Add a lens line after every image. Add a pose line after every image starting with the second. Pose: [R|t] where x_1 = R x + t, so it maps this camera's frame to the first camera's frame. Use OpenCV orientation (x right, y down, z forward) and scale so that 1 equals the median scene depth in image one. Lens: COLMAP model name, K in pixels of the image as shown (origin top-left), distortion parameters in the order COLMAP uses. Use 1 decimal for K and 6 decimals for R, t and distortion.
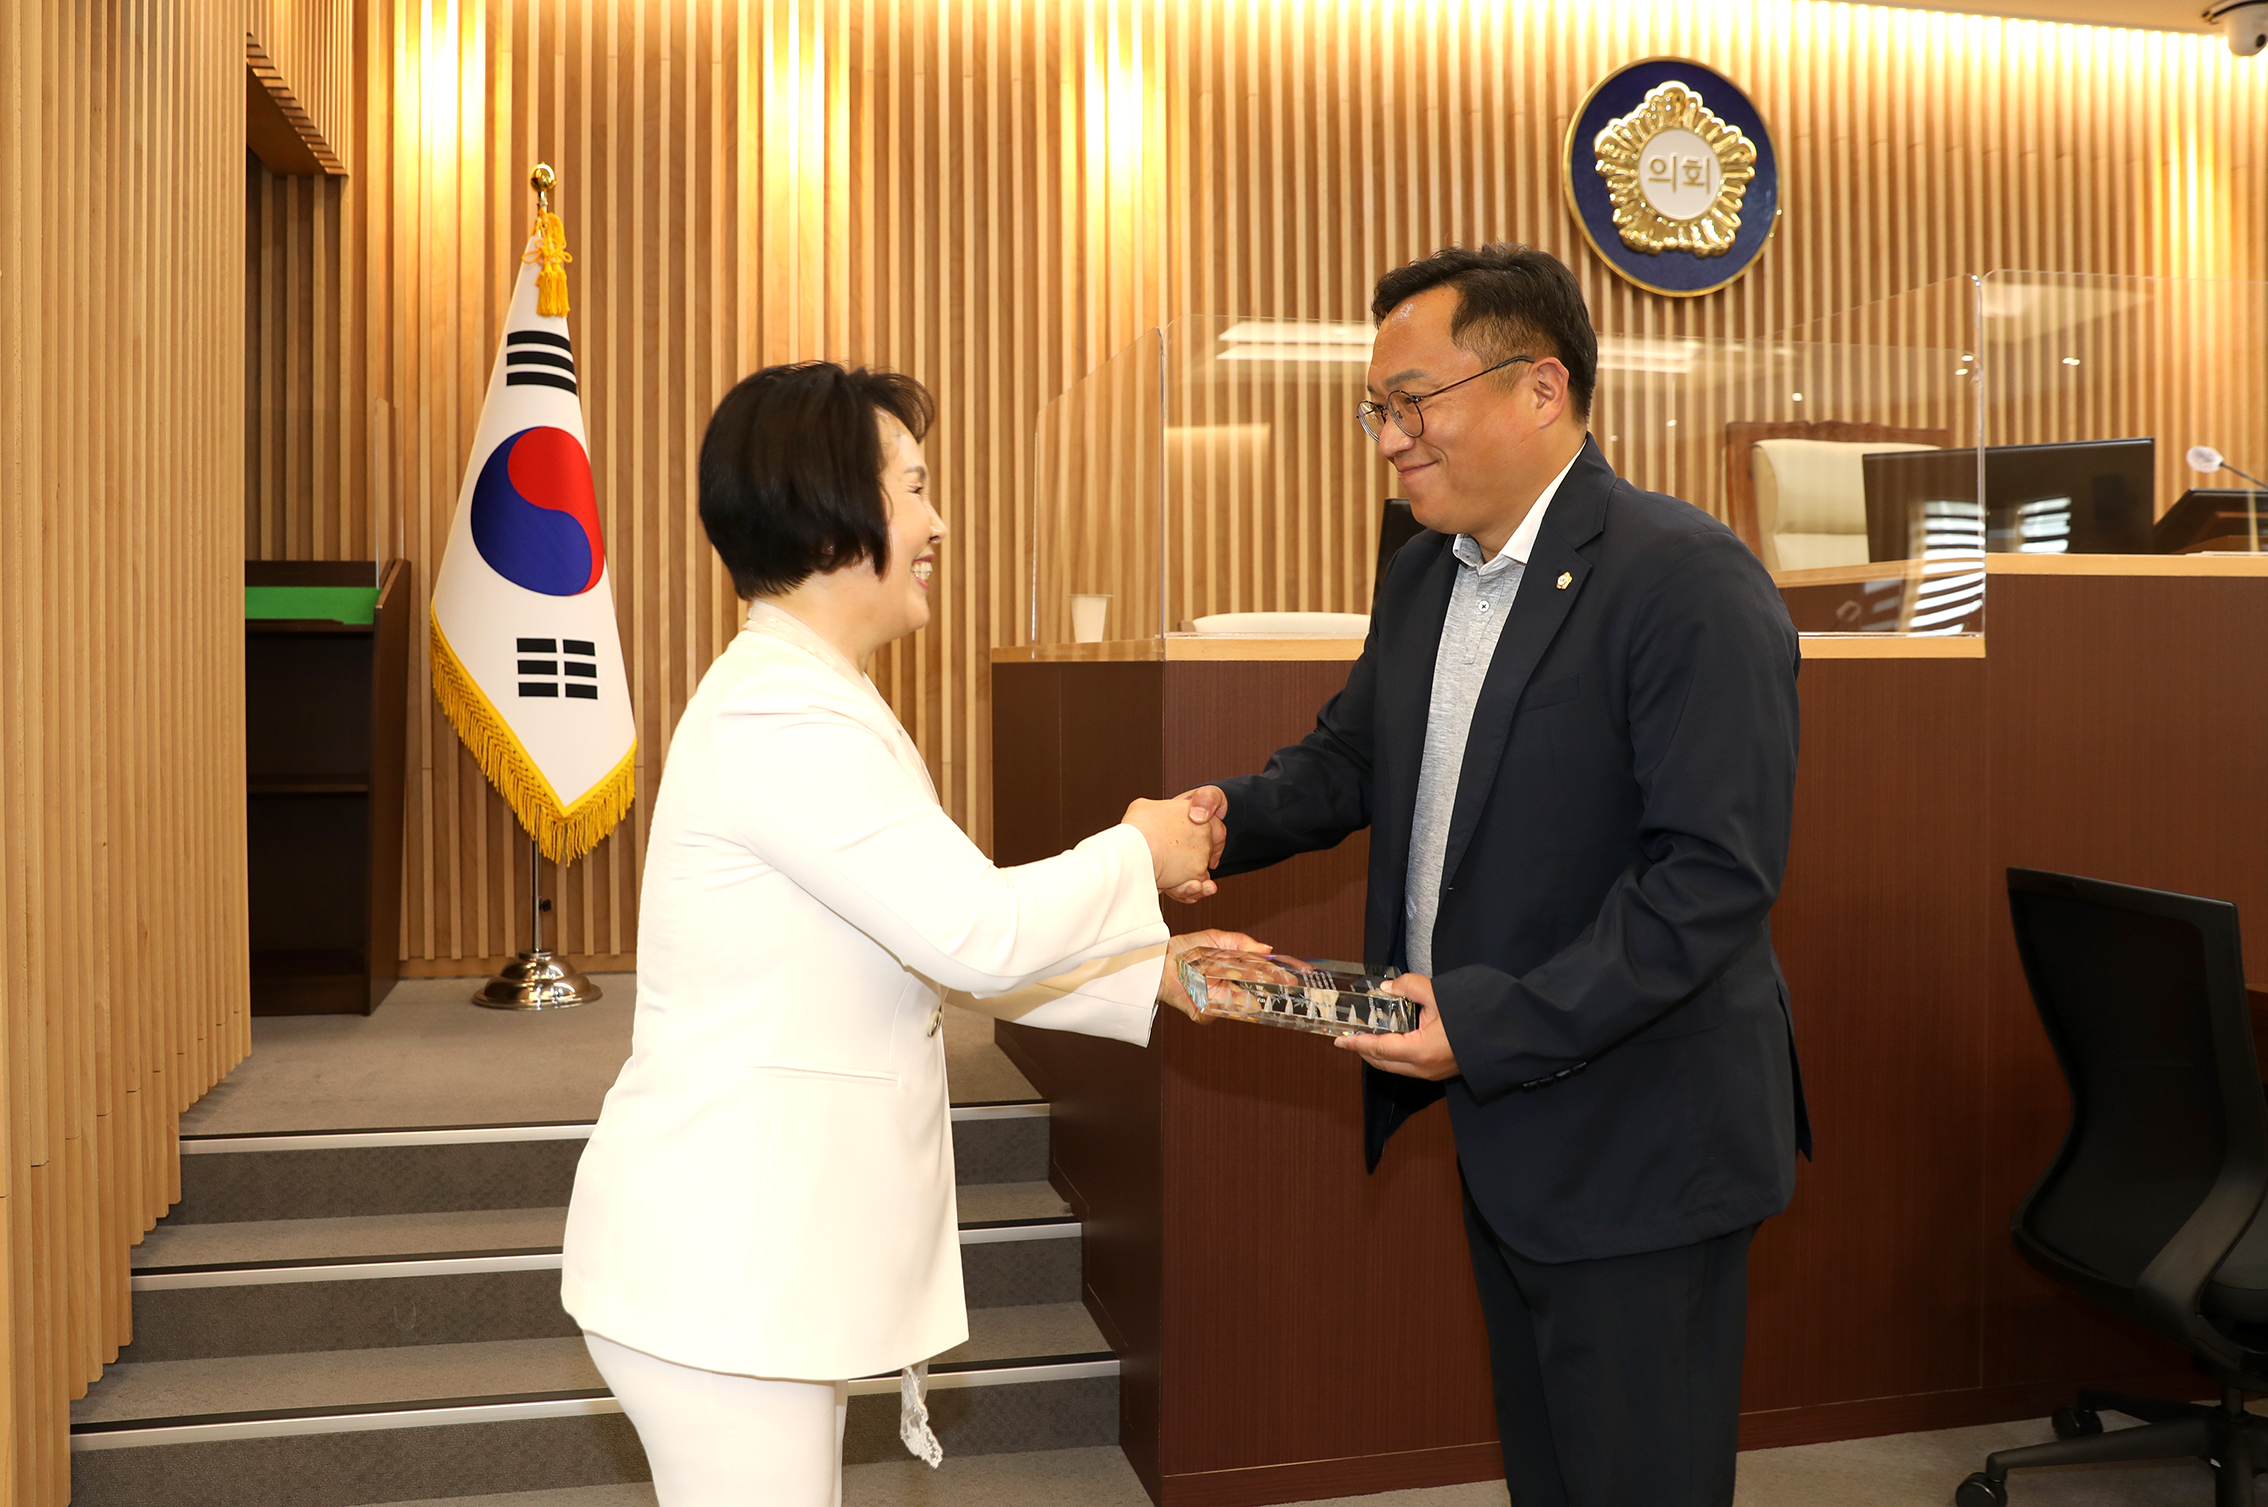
lens RADIAL K [[1946.7, 0, 990.6], [0, 1946.7, 679.7], [0, 0, 1]] dist [-0.092342, 0.089051]
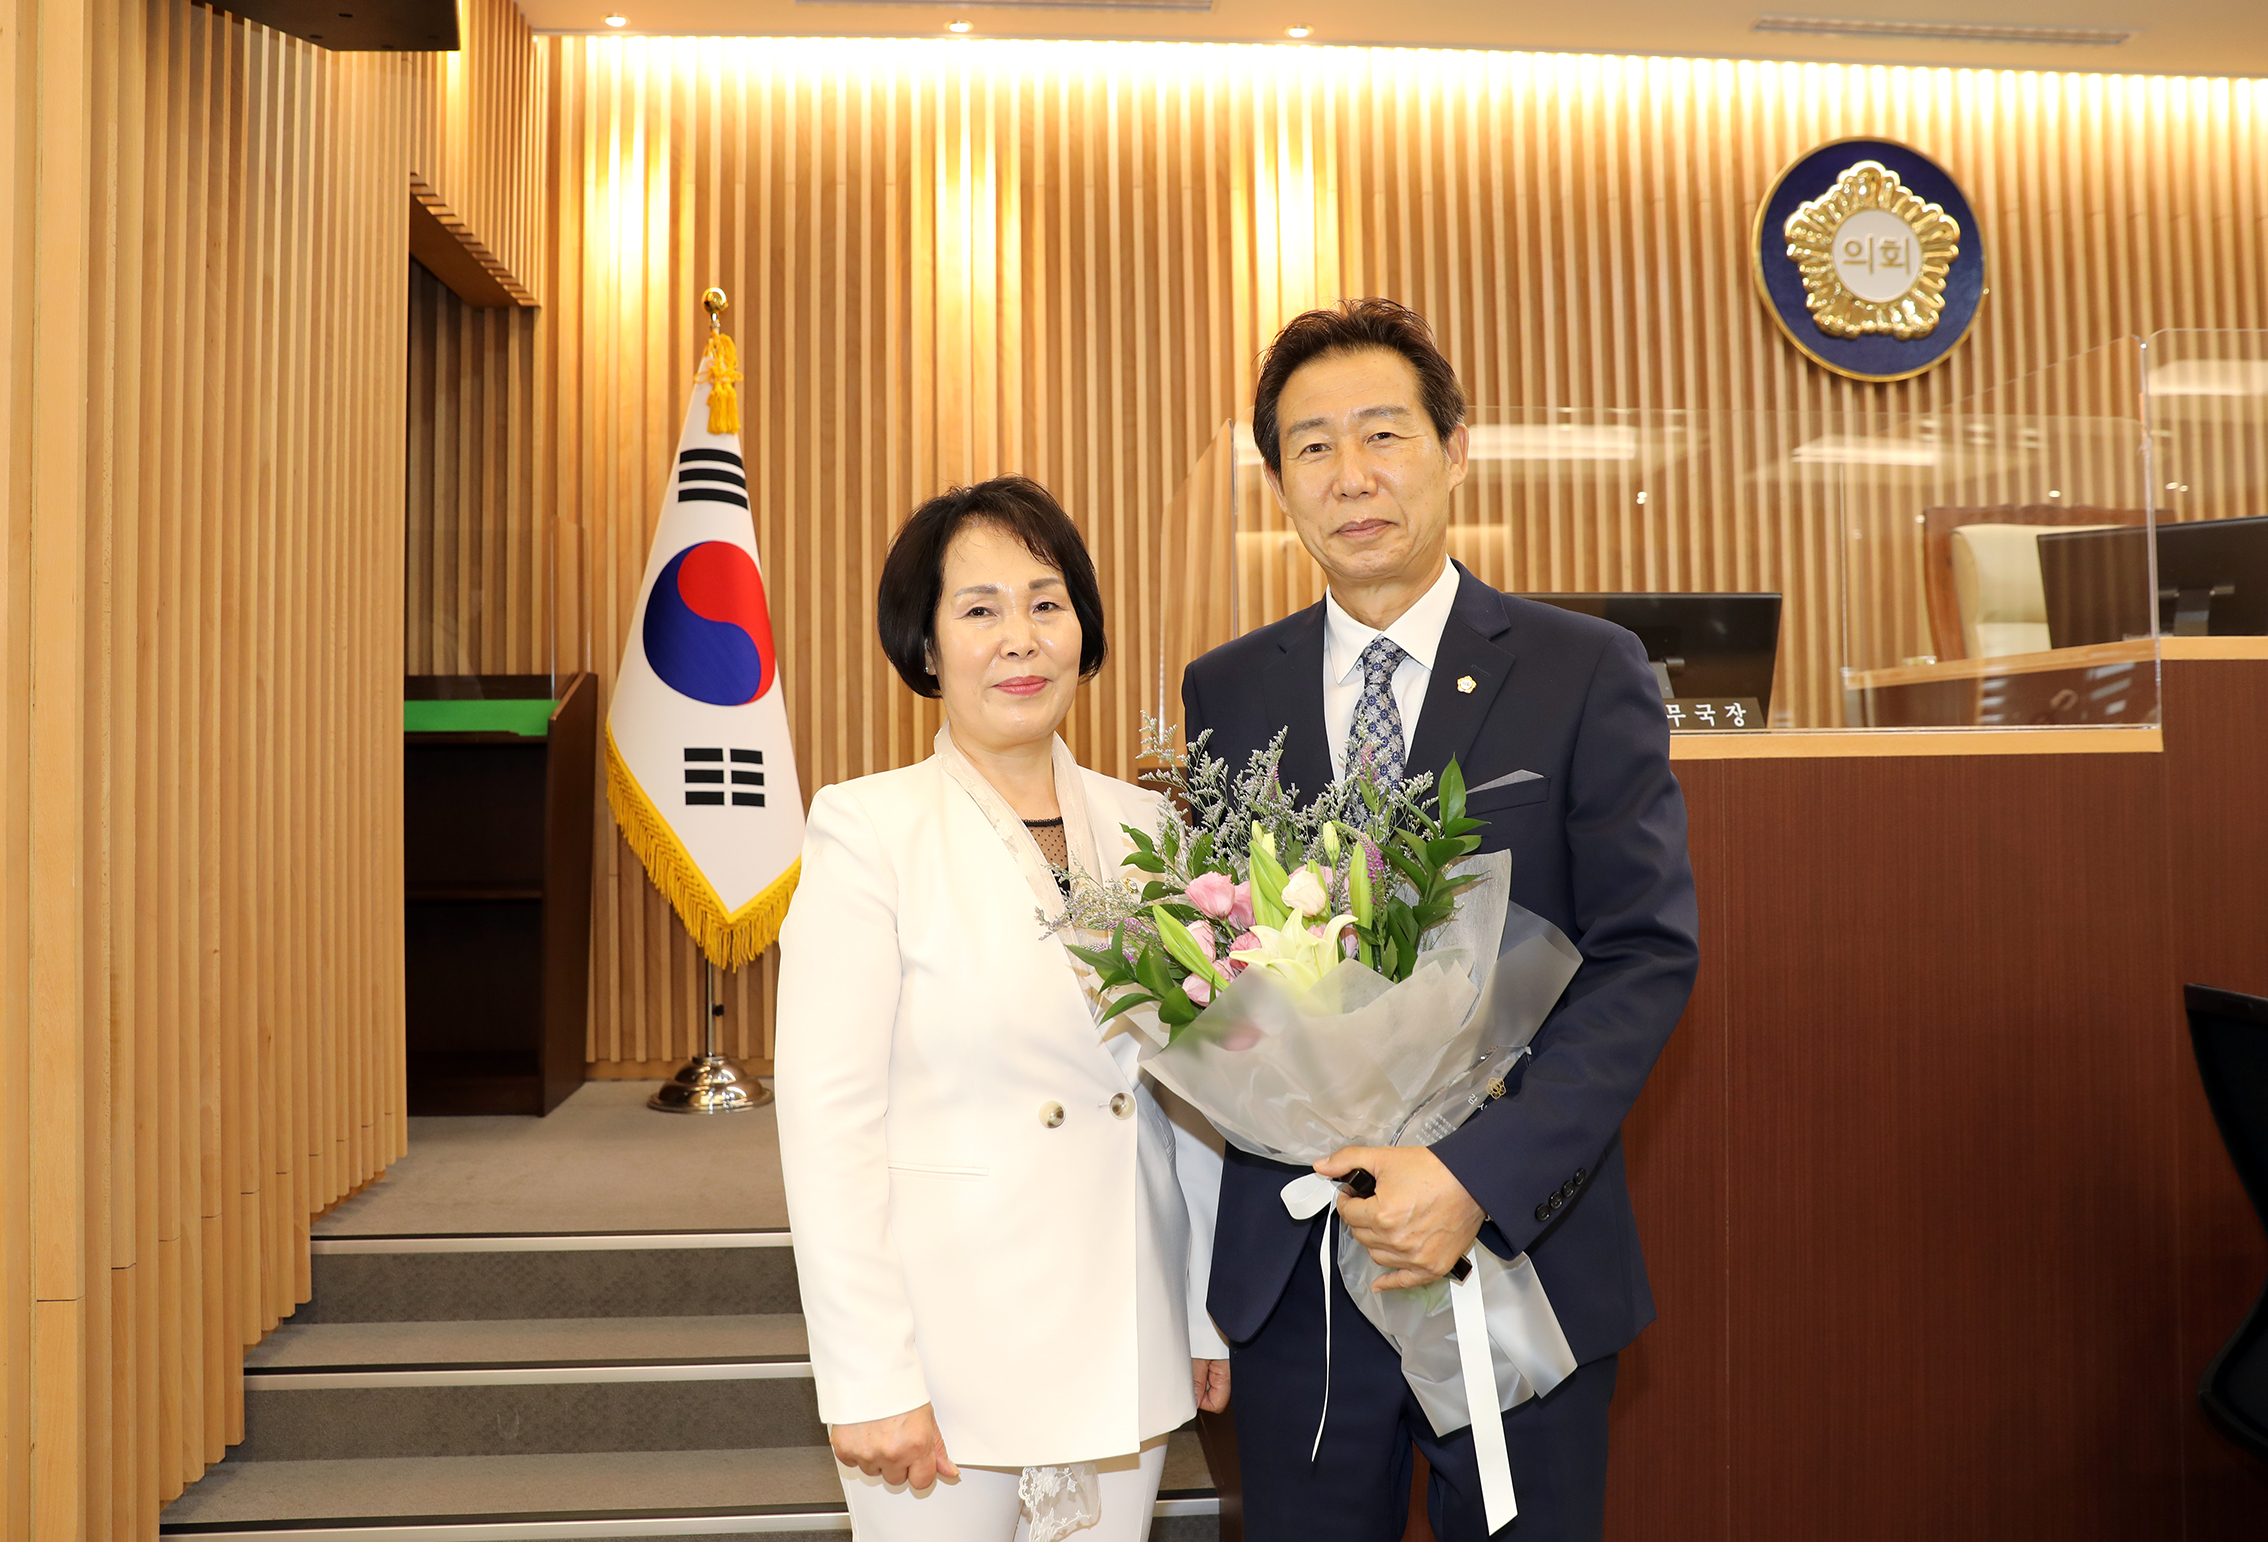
lens RADIAL K [[1832.1, 0, 1119.2], [0, 1832.1, 709.0], [0, 0, 1]] dist [-0.095197, 0.064160]
pose [[0.992496, -0.012343, -0.121655, 0.094516], [0.007344, 0.999113, -0.041457, -0.000285], [0.122059, 0.040252, 0.991706, 0.068806]]
